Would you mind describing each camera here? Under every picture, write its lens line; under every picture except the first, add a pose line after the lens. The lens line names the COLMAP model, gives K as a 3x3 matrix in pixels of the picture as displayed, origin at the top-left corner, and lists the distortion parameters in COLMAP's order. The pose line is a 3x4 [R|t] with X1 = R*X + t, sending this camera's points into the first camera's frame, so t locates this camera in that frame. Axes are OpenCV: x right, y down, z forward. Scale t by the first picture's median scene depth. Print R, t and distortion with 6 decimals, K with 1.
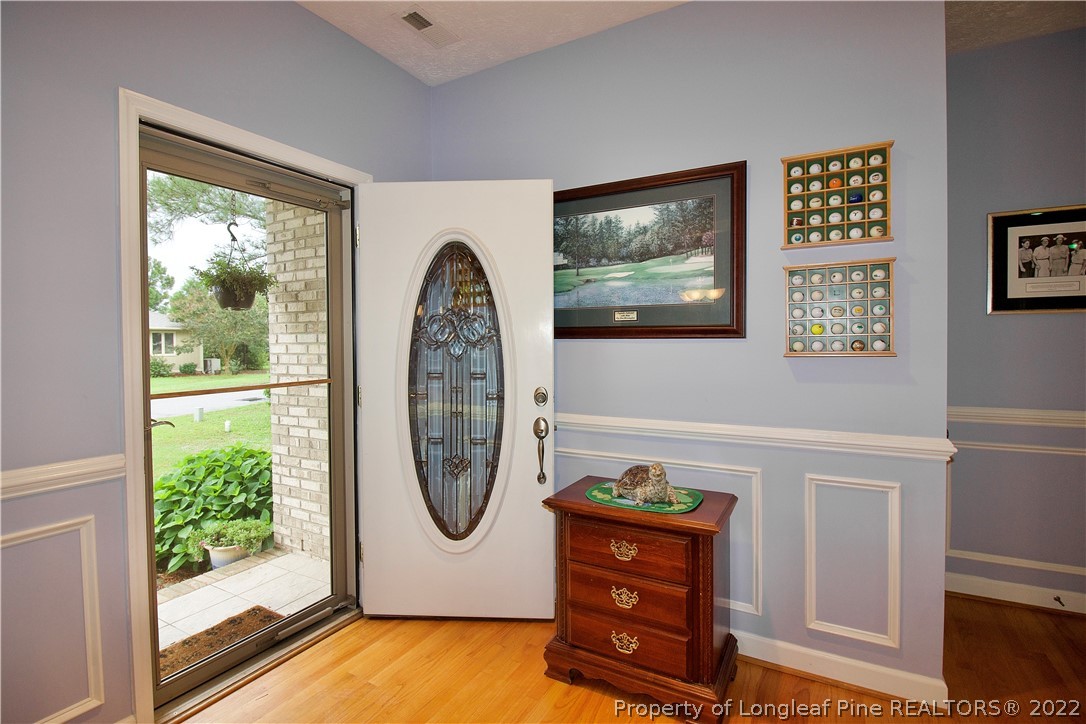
lens RADIAL K [[521.7, 0, 543.0], [0, 521.7, 348.8], [0, 0, 1]] dist [-0.001228, -0.013383]
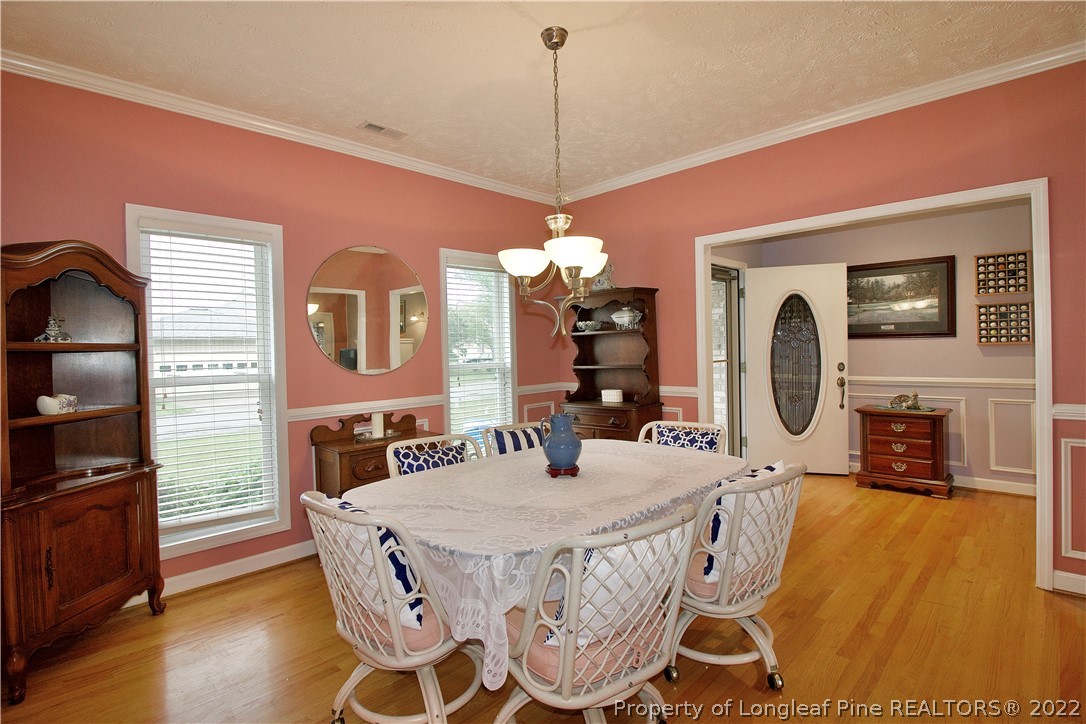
lens RADIAL K [[521.7, 0, 543.0], [0, 521.7, 348.8], [0, 0, 1]] dist [-0.001228, -0.013383]
pose [[0.959374, -0.013890, -0.281795, -0.682428], [0.011779, 0.999888, -0.009185, 0.030143], [0.281891, 0.005493, 0.959431, -1.622809]]
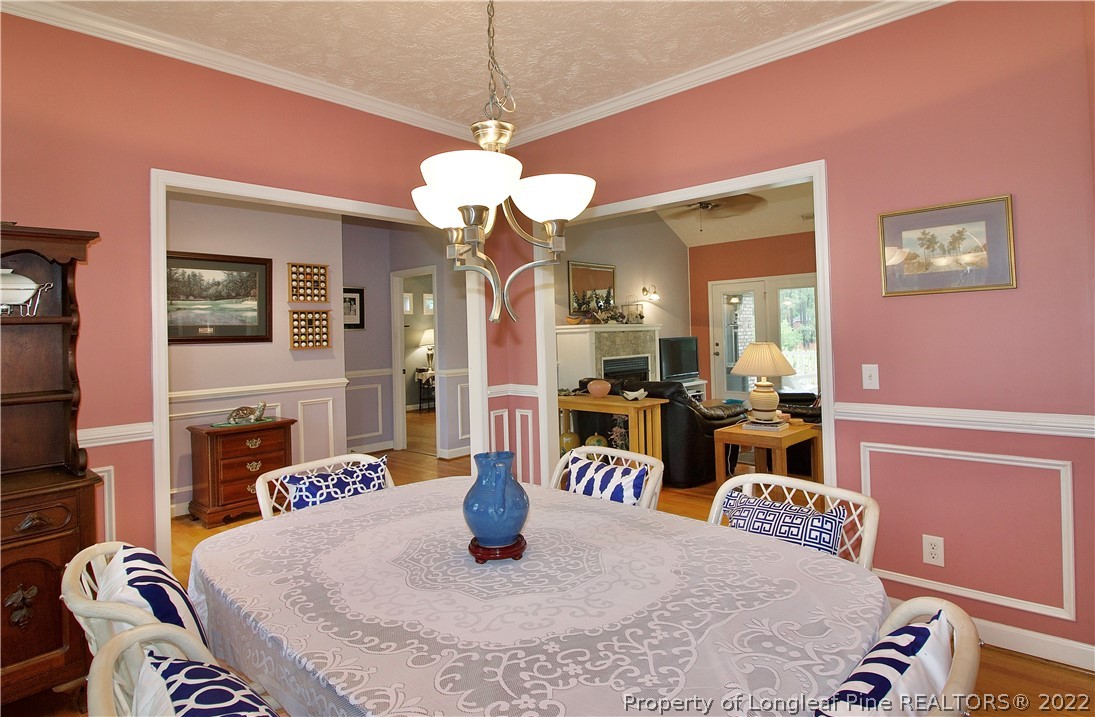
lens RADIAL K [[604.8, 0, 549.4], [0, 604.8, 313.8], [0, 0, 1]] dist [-0.040353, -0.000158]
pose [[0.236310, 0.032452, 0.971136, -1.800773], [0.043496, 0.998087, -0.043936, 0.022791], [-0.970704, 0.052623, 0.234447, -0.699679]]
